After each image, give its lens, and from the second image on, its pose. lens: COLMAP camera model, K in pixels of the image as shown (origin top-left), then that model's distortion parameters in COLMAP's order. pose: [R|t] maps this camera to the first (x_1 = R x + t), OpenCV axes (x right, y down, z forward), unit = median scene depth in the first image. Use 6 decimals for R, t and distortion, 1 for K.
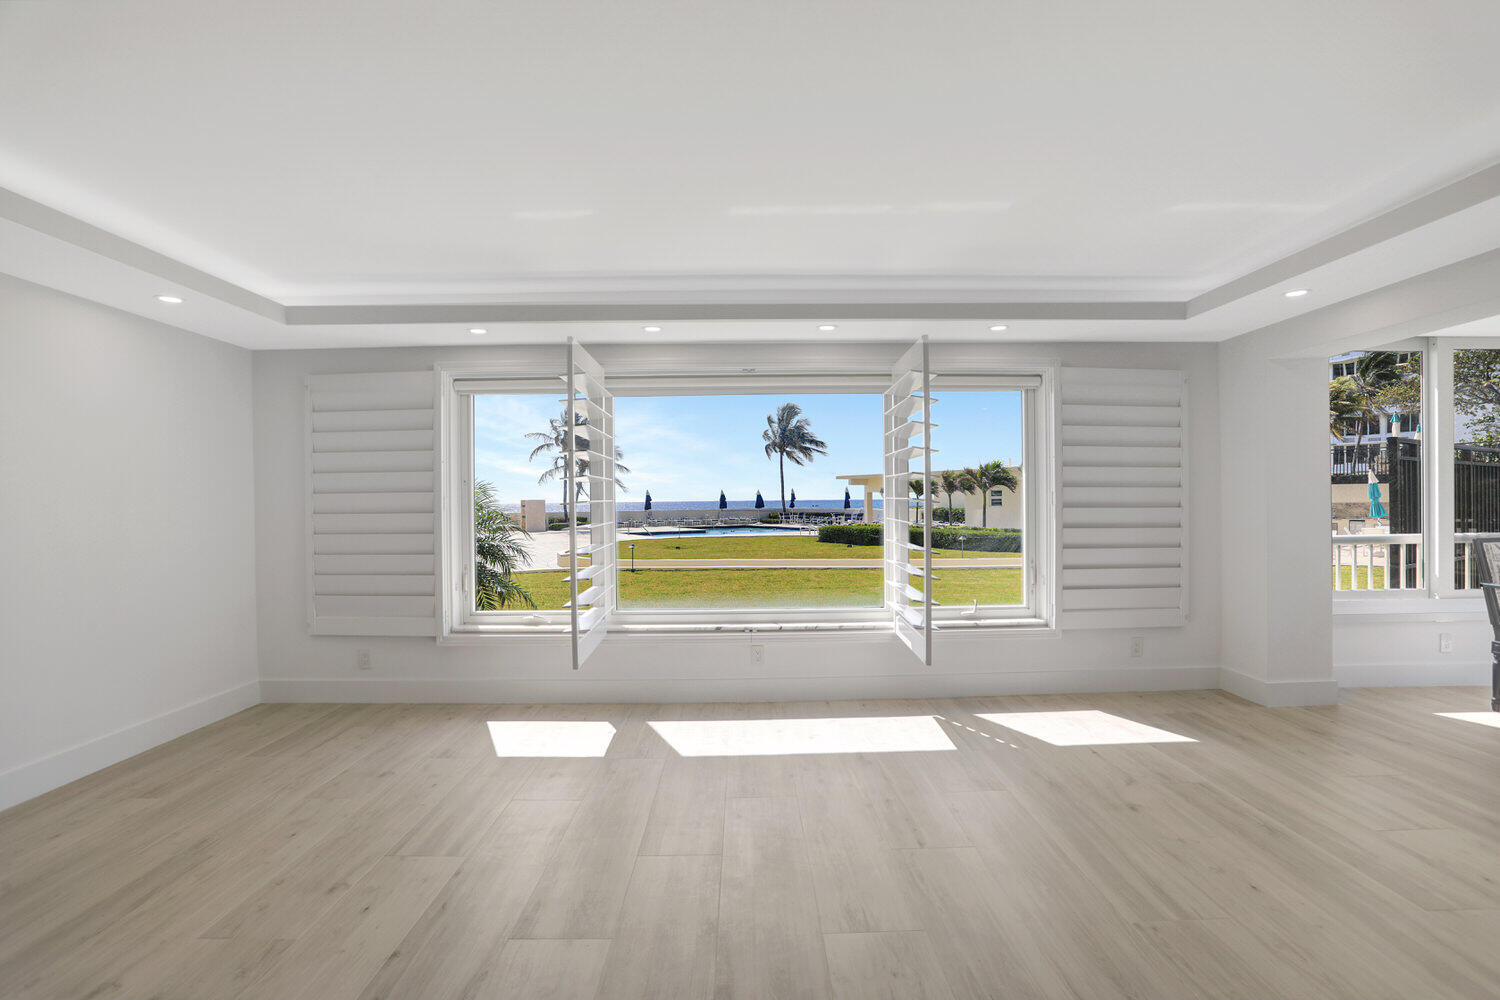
lens RADIAL K [[736.5, 0, 761.6], [0, 736.5, 501.8], [0, 0, 1]] dist [-0.050426, 0.013545]
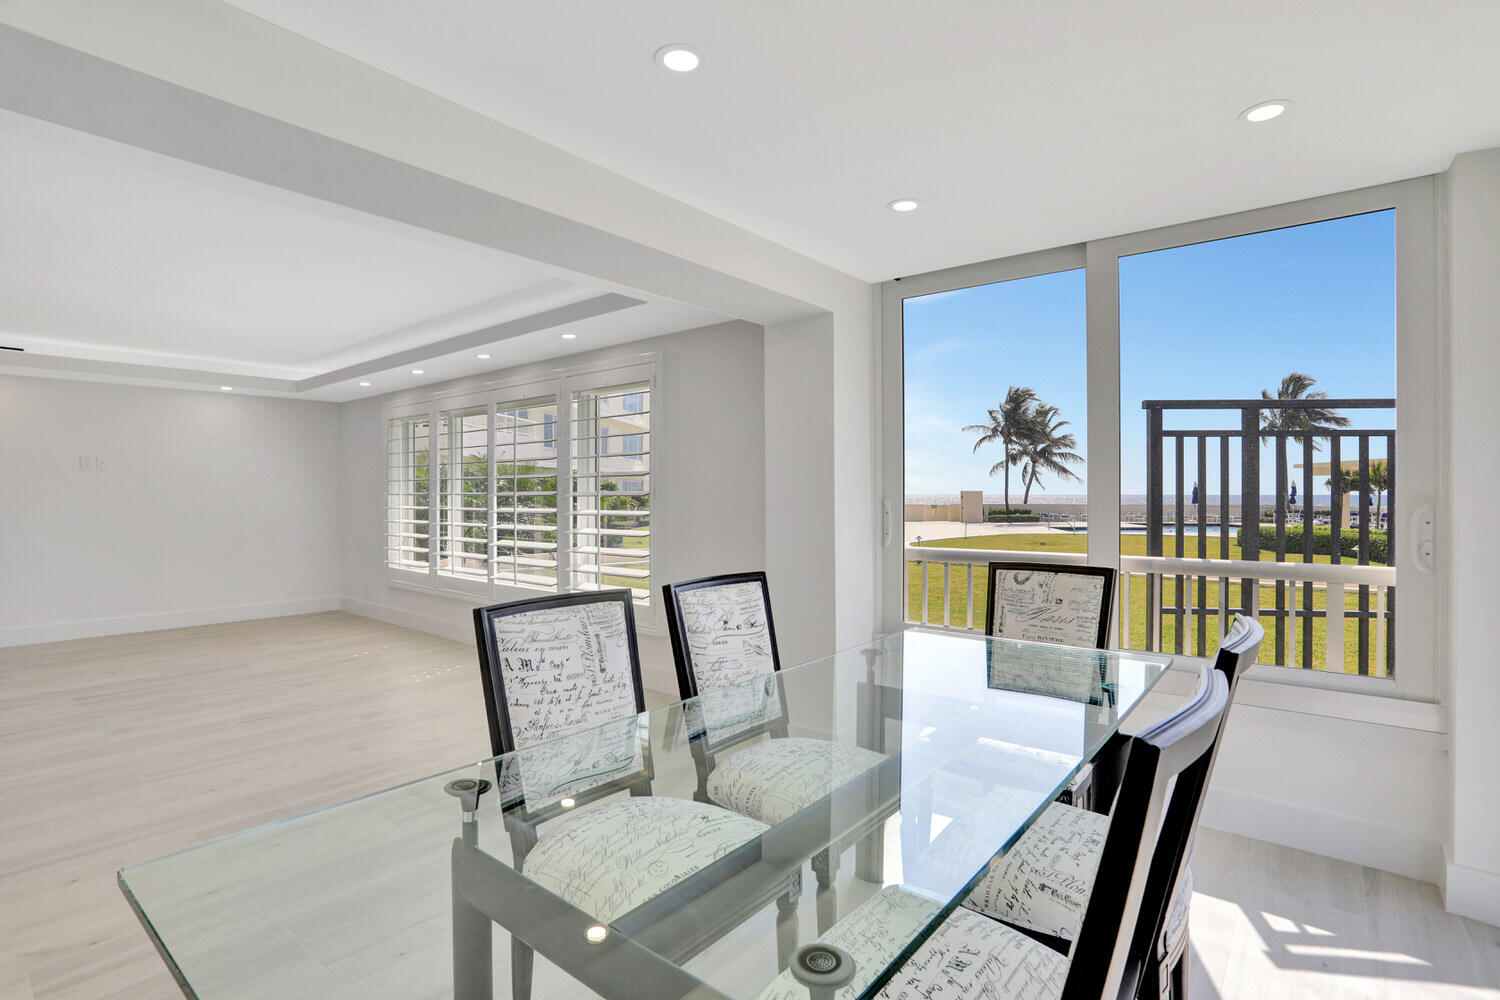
lens RADIAL K [[736.5, 0, 747.4], [0, 736.5, 501.9], [0, 0, 1]] dist [-0.050426, 0.013545]
pose [[0.761153, 0.016767, -0.648356, 2.117395], [-0.008790, 0.999841, 0.015537, -0.022319], [0.648513, -0.006127, 0.761179, 0.587373]]
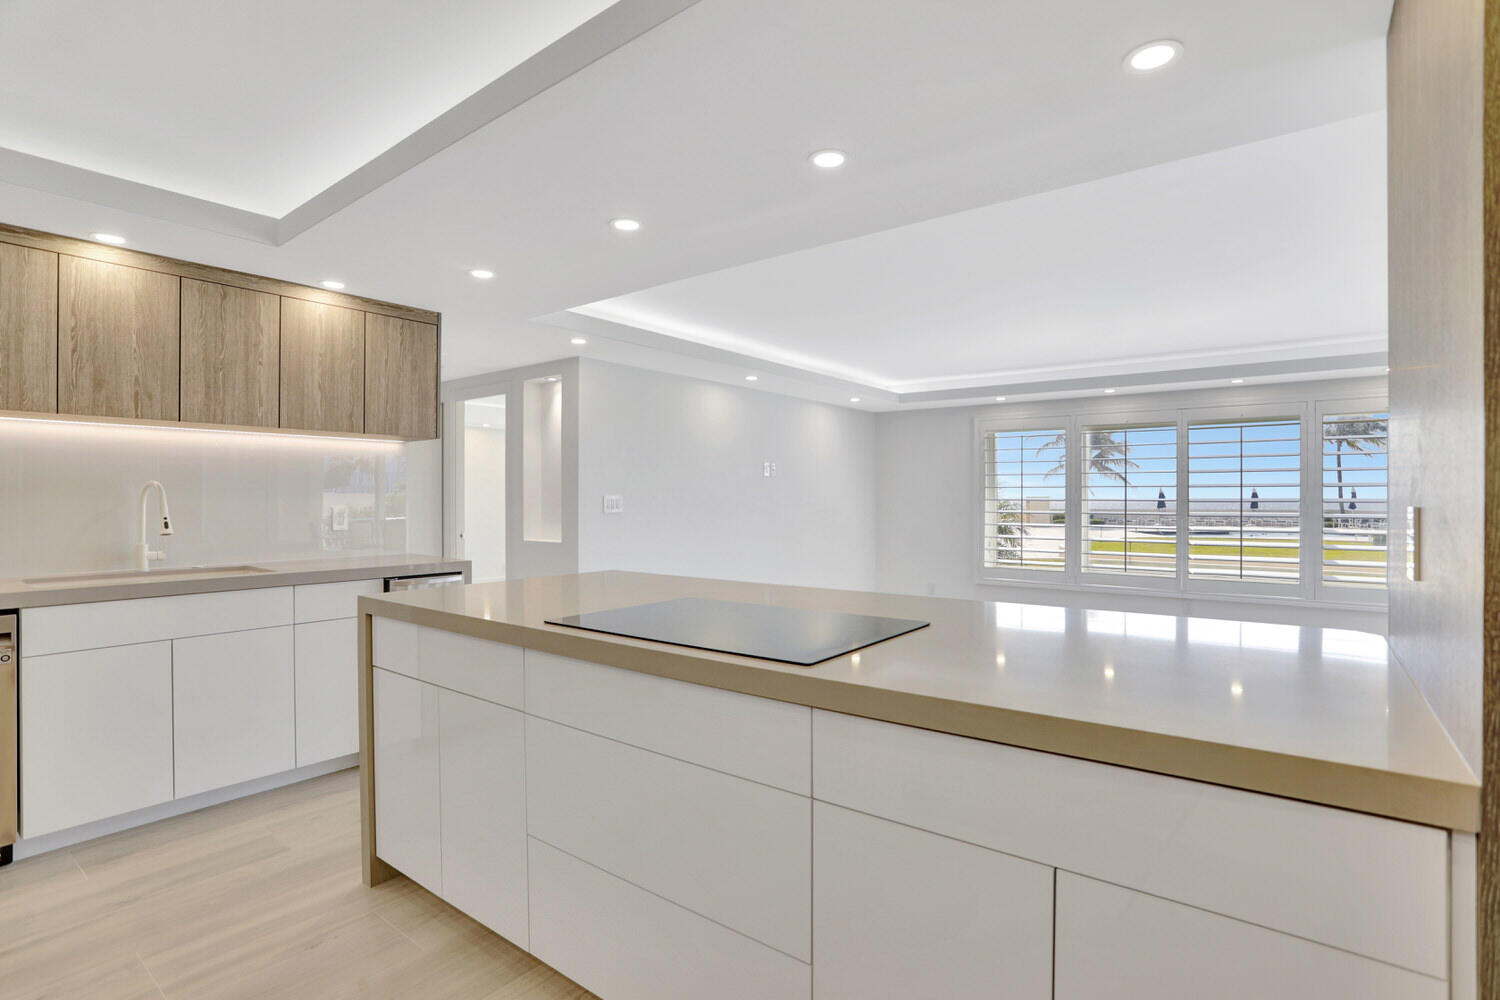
lens RADIAL K [[736.5, 0, 756.3], [0, 736.5, 503.4], [0, 0, 1]] dist [-0.050426, 0.013545]
pose [[0.782540, 0.015696, -0.622403, 0.395356], [-0.011230, 0.999875, 0.011096, -0.002325], [0.622499, -0.001693, 0.782618, -1.183448]]
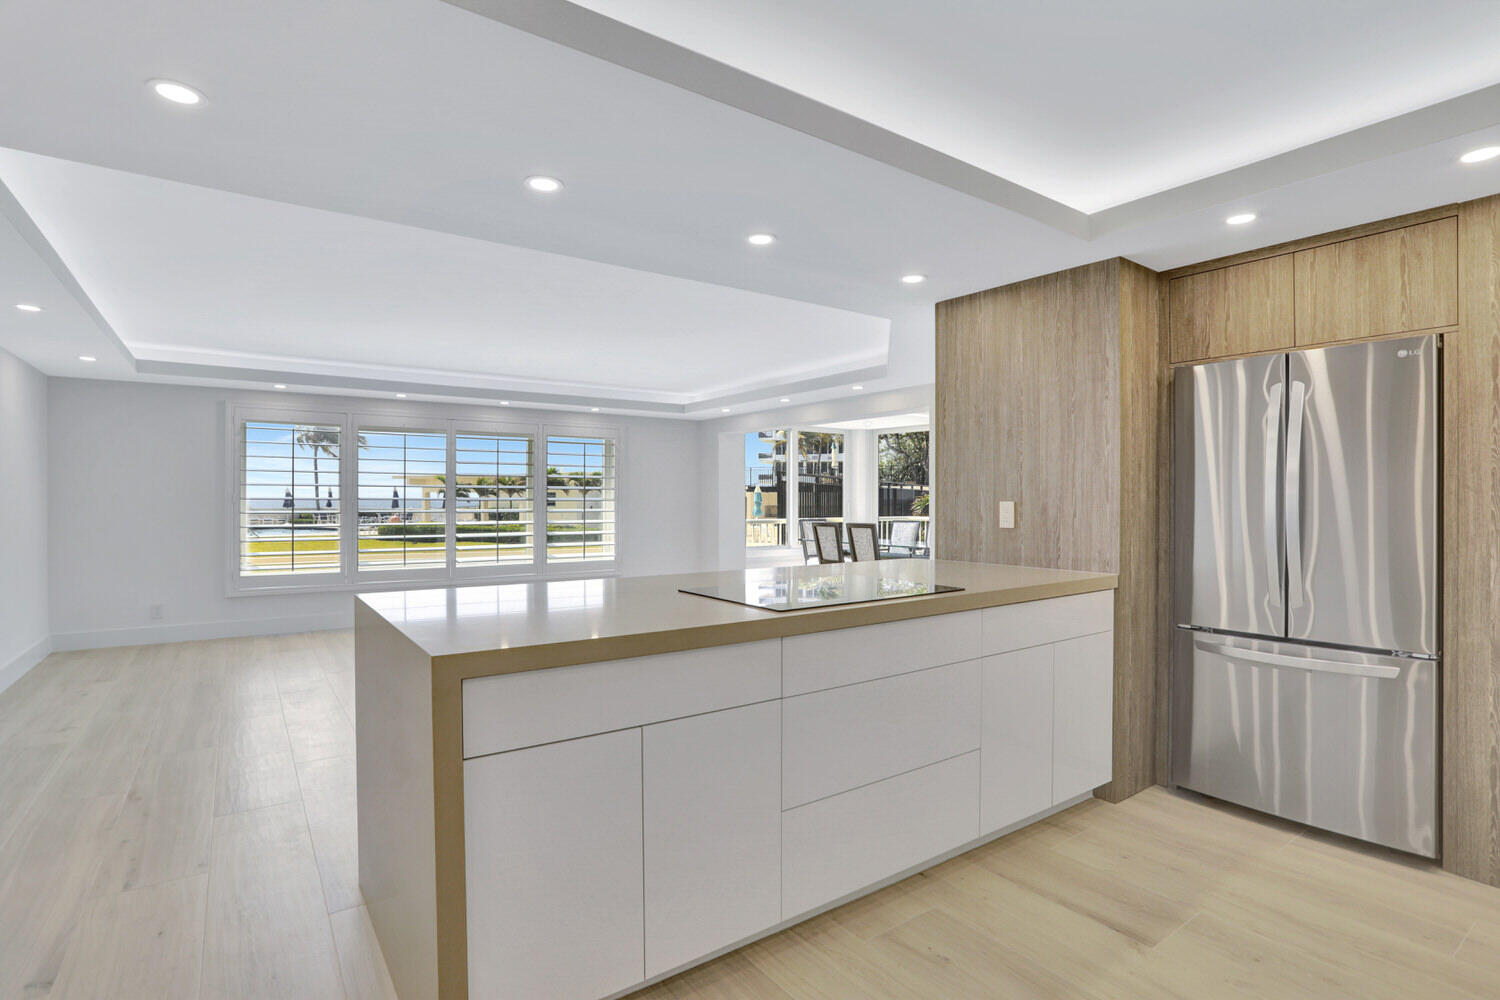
lens RADIAL K [[736.5, 0, 749.5], [0, 736.5, 499.7], [0, 0, 1]] dist [-0.050426, 0.013545]
pose [[0.829031, 0.011840, 0.559078, -0.703096], [-0.009550, 0.999930, -0.007014, 0.010787], [-0.559121, 0.000476, 0.829086, -1.386969]]
